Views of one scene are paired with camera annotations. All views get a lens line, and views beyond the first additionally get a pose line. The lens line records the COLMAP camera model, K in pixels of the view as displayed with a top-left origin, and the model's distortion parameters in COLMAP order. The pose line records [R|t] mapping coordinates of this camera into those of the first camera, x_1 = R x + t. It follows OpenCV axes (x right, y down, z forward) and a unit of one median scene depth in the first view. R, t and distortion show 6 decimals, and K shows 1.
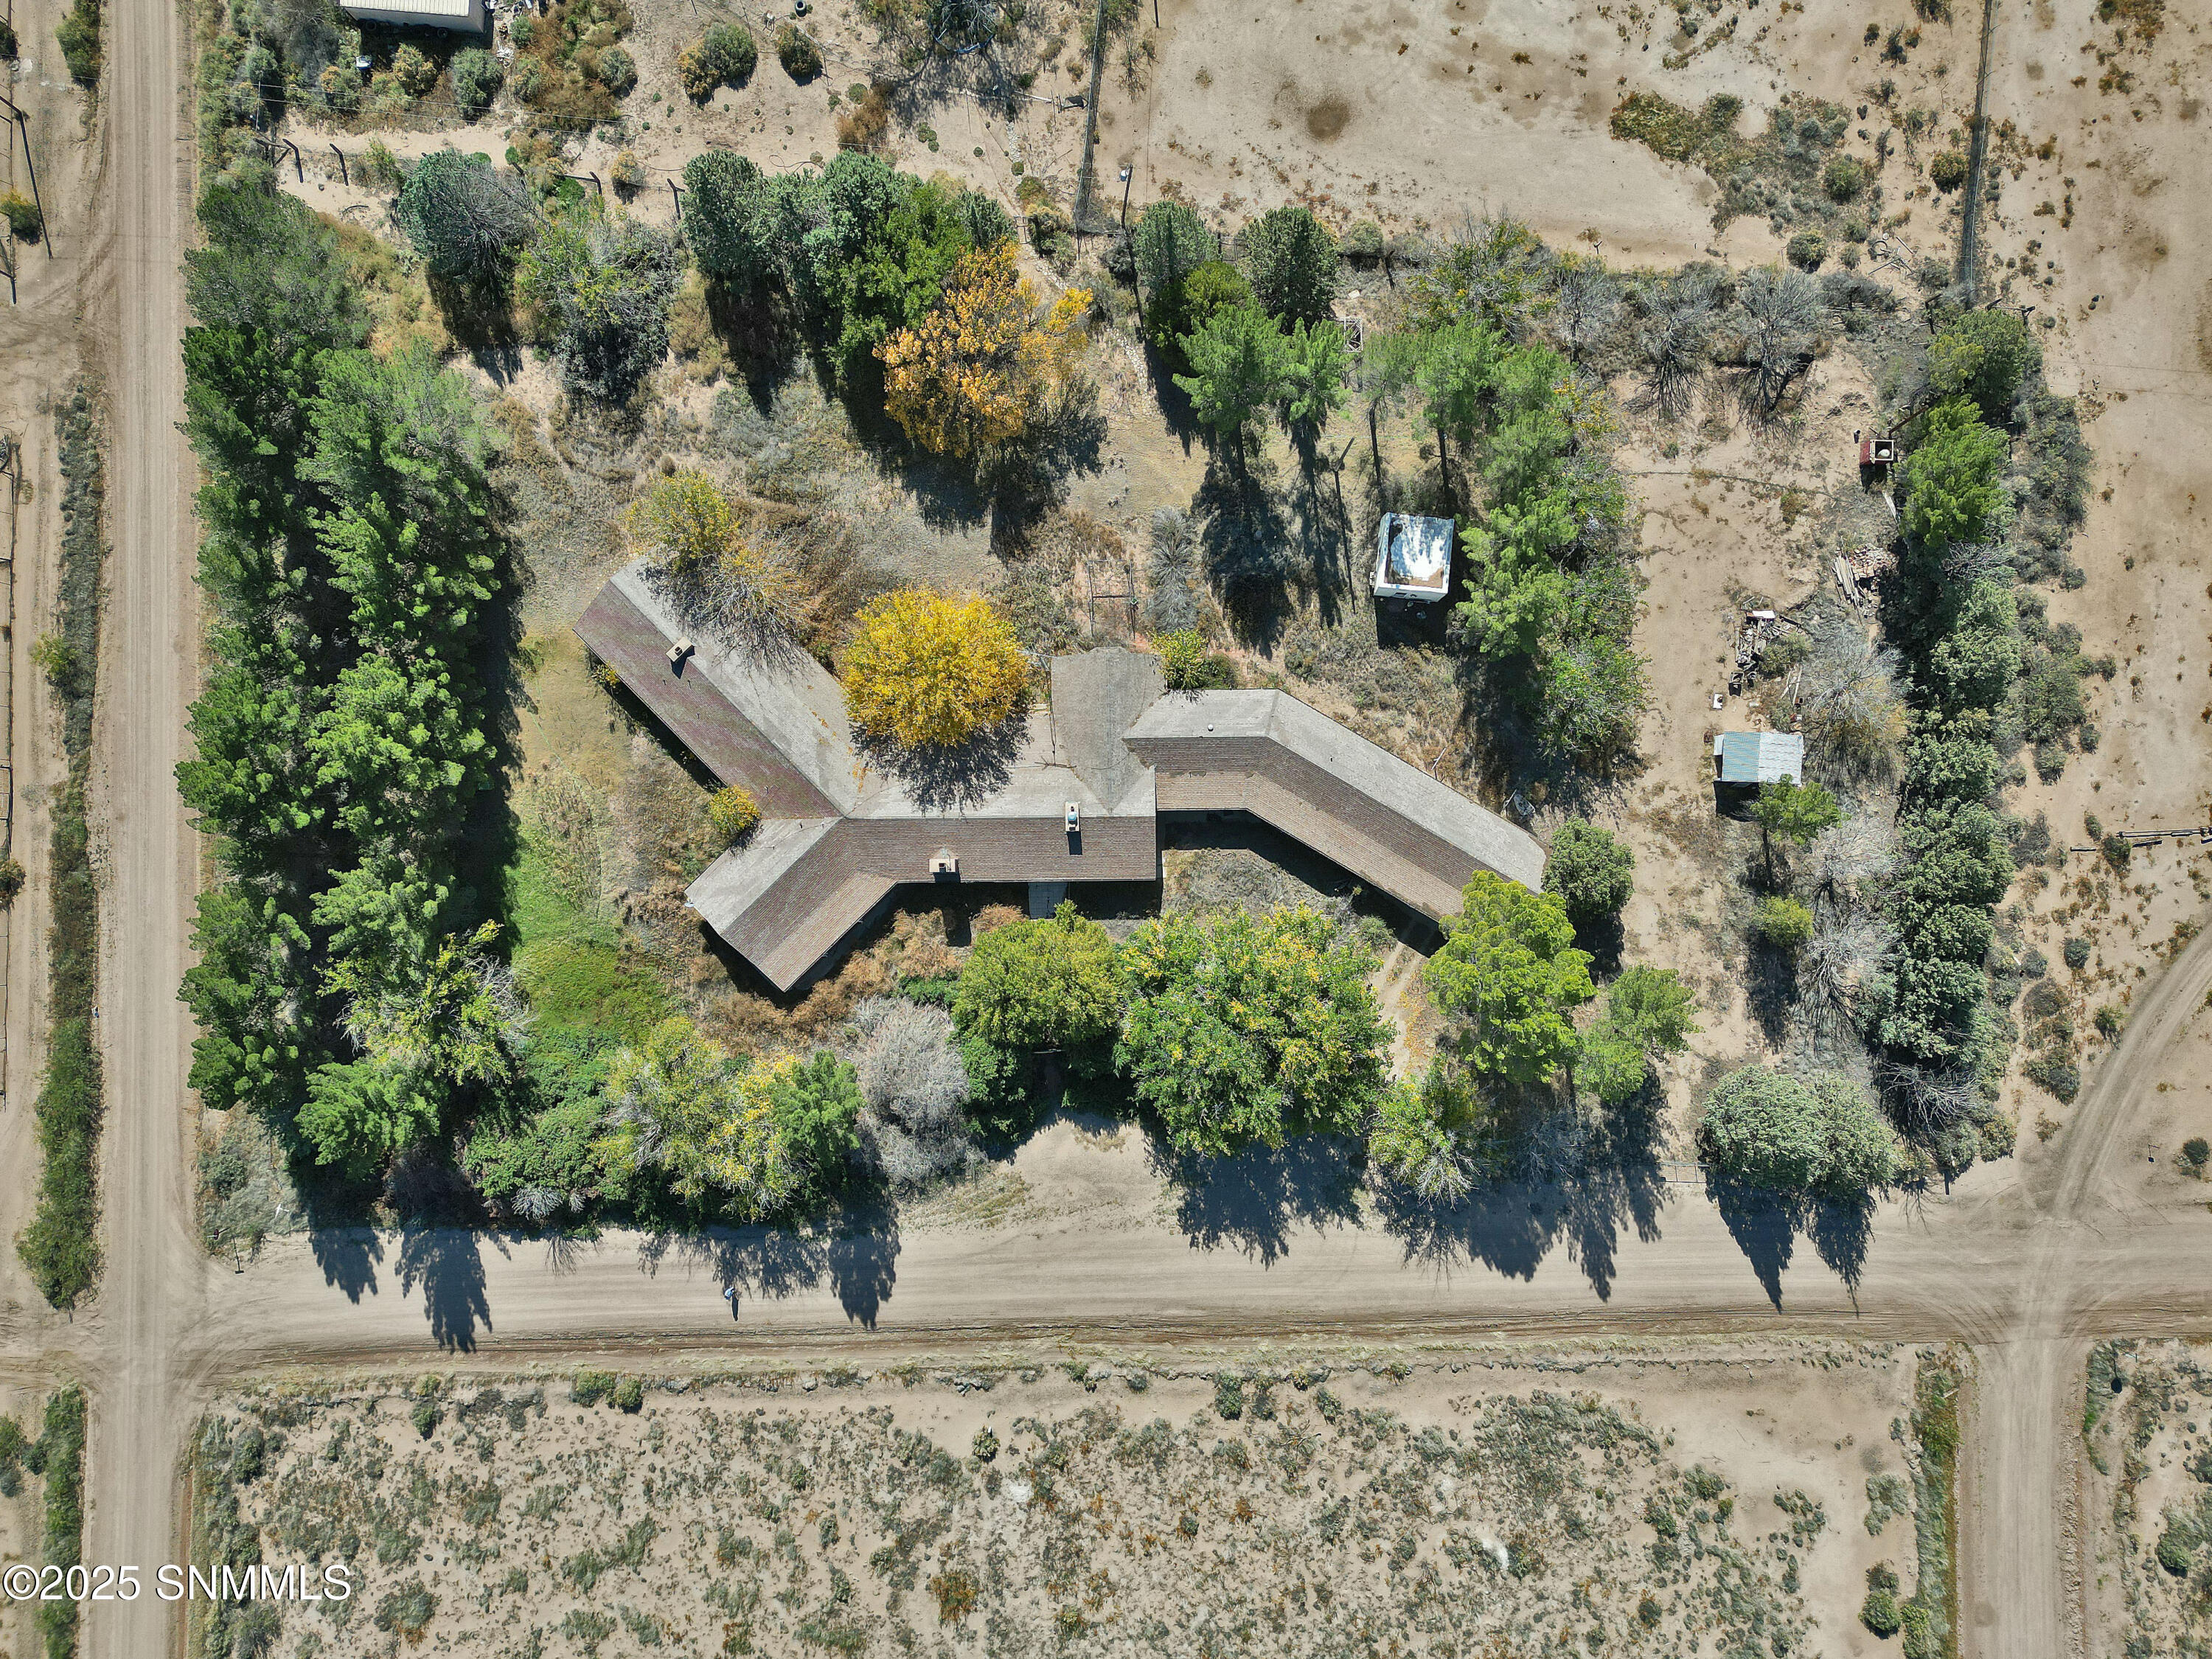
lens RADIAL K [[1537.9, 0, 1106.0], [0, 1537.9, 829.5], [0, 0, 1]] dist [0.079615, -0.073534]
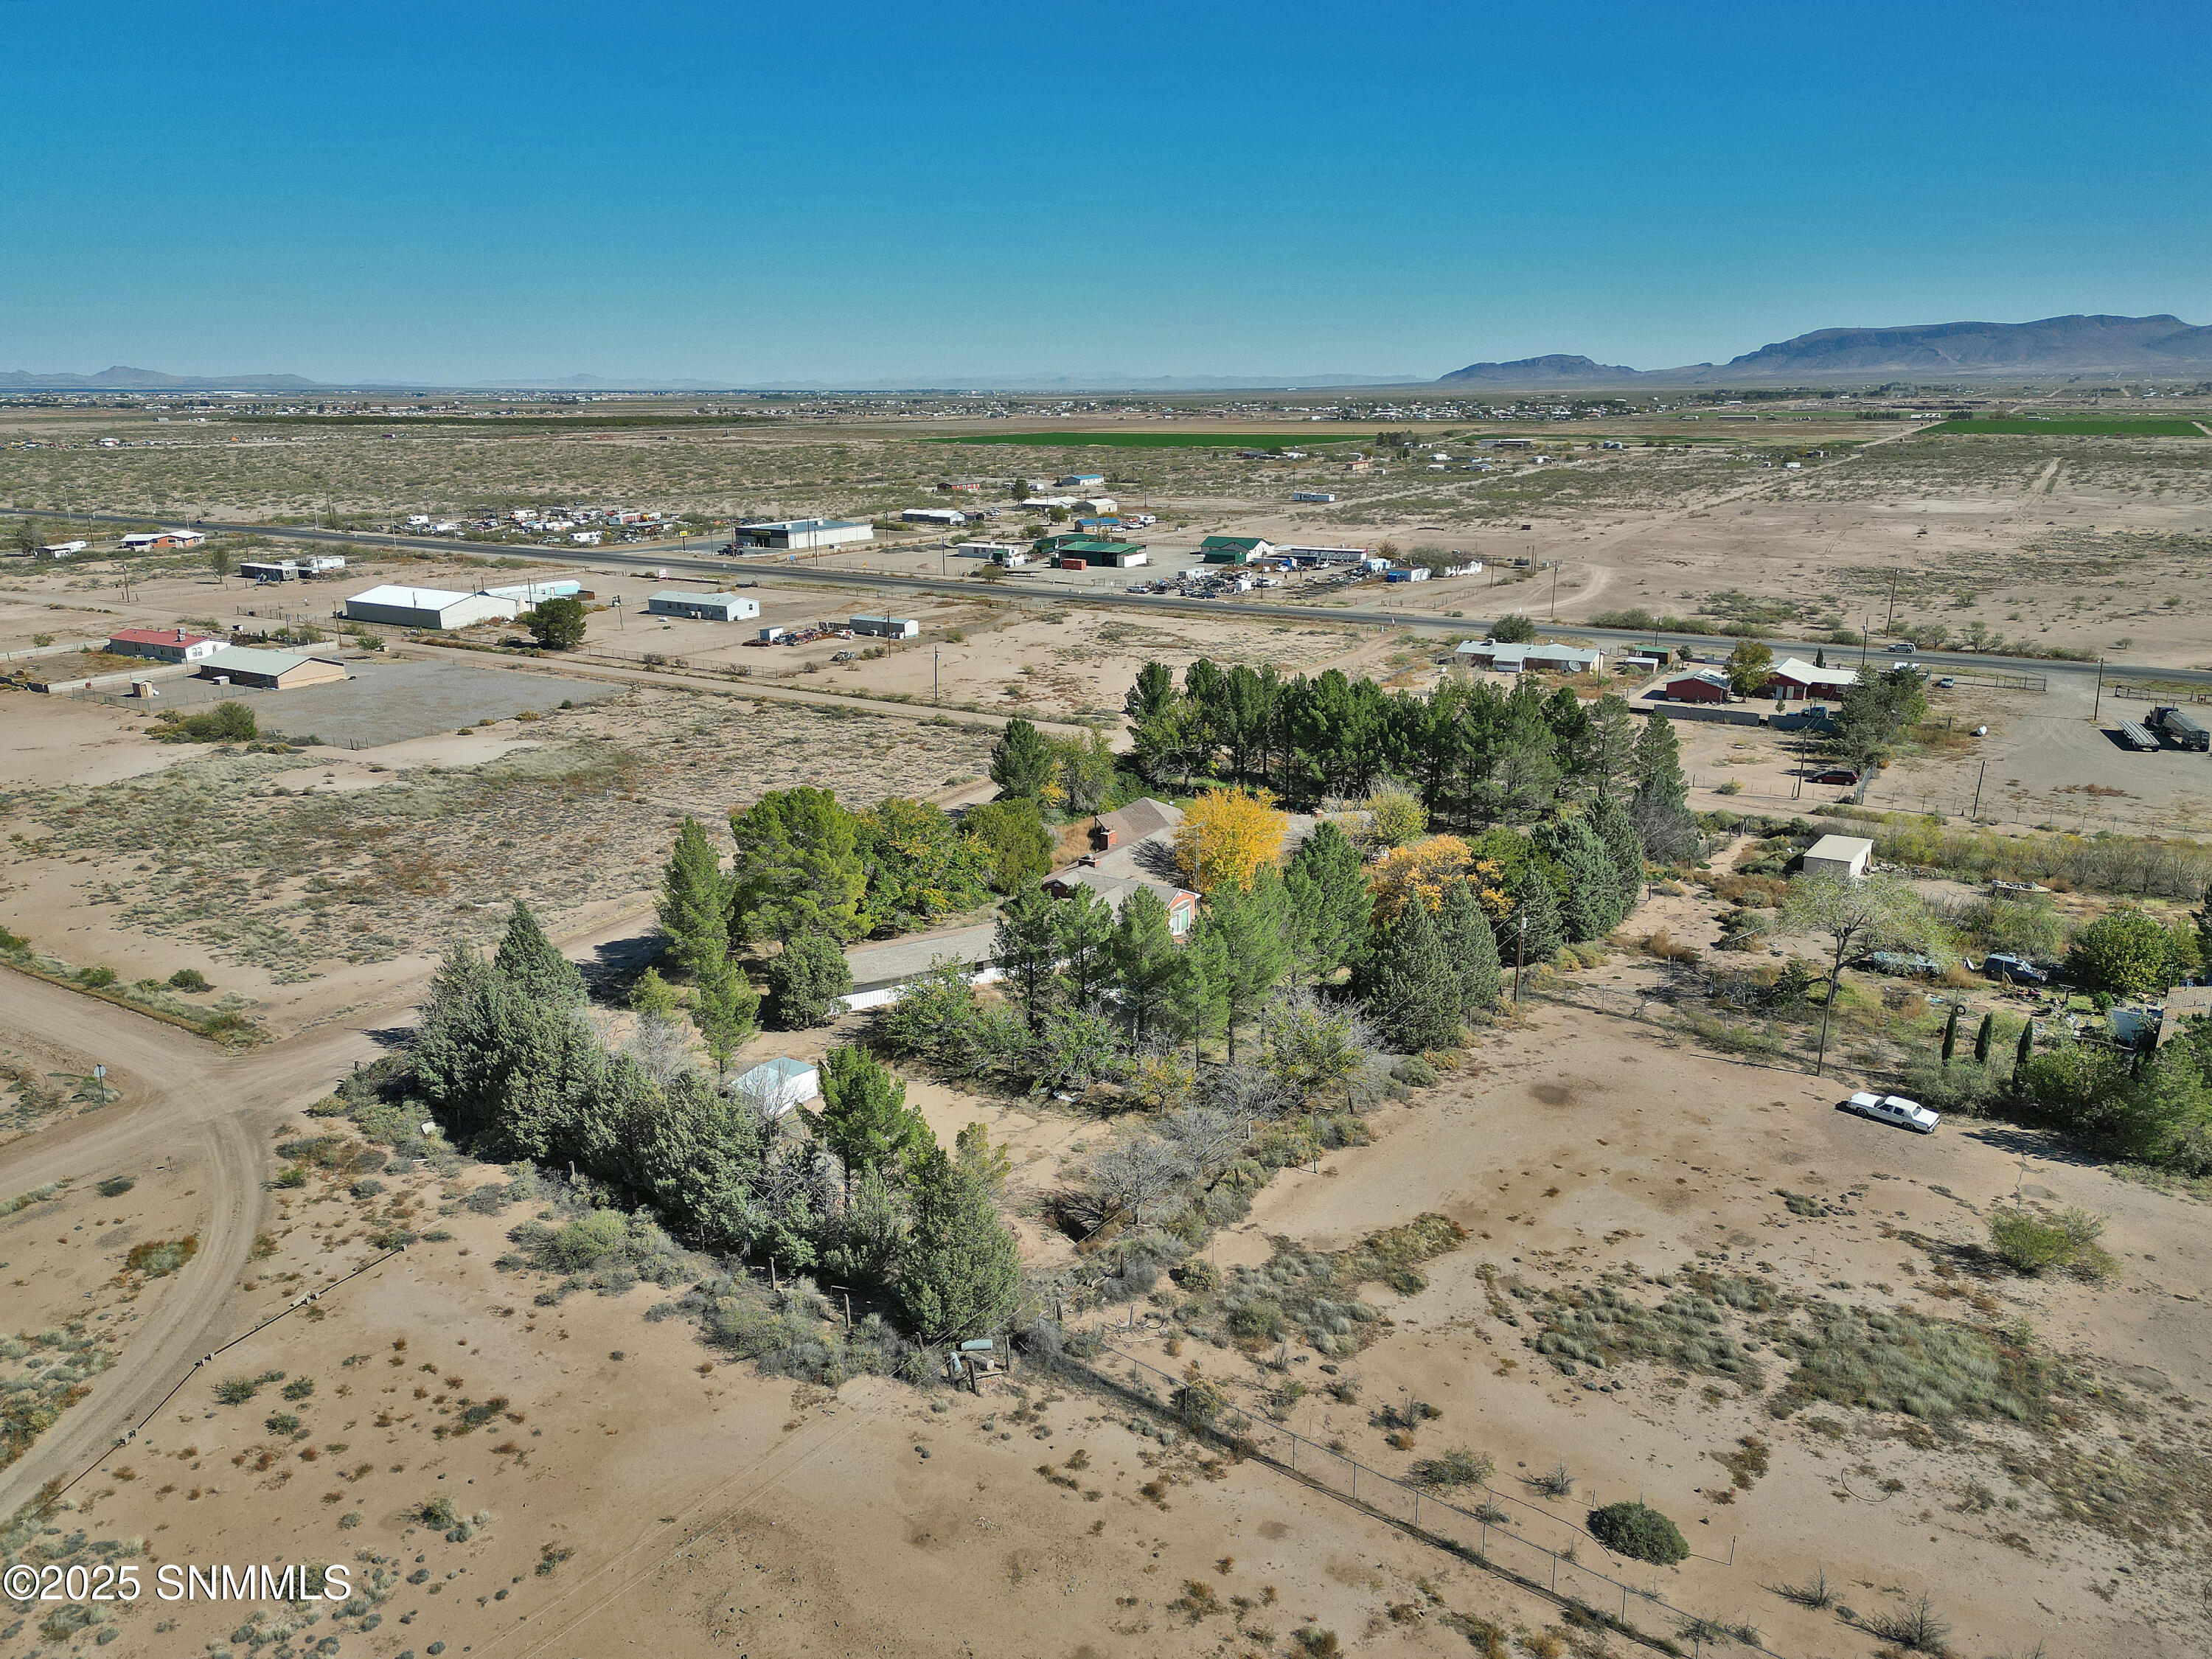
lens RADIAL K [[1571.6, 0, 1105.2], [0, 1571.6, 791.7], [0, 0, 1]] dist [0.082730, -0.079004]
pose [[-0.527907, 0.242337, -0.813994, 1.073917], [-0.848172, -0.100996, 0.520004, -0.727639], [0.043806, 0.964921, 0.258860, 0.553123]]
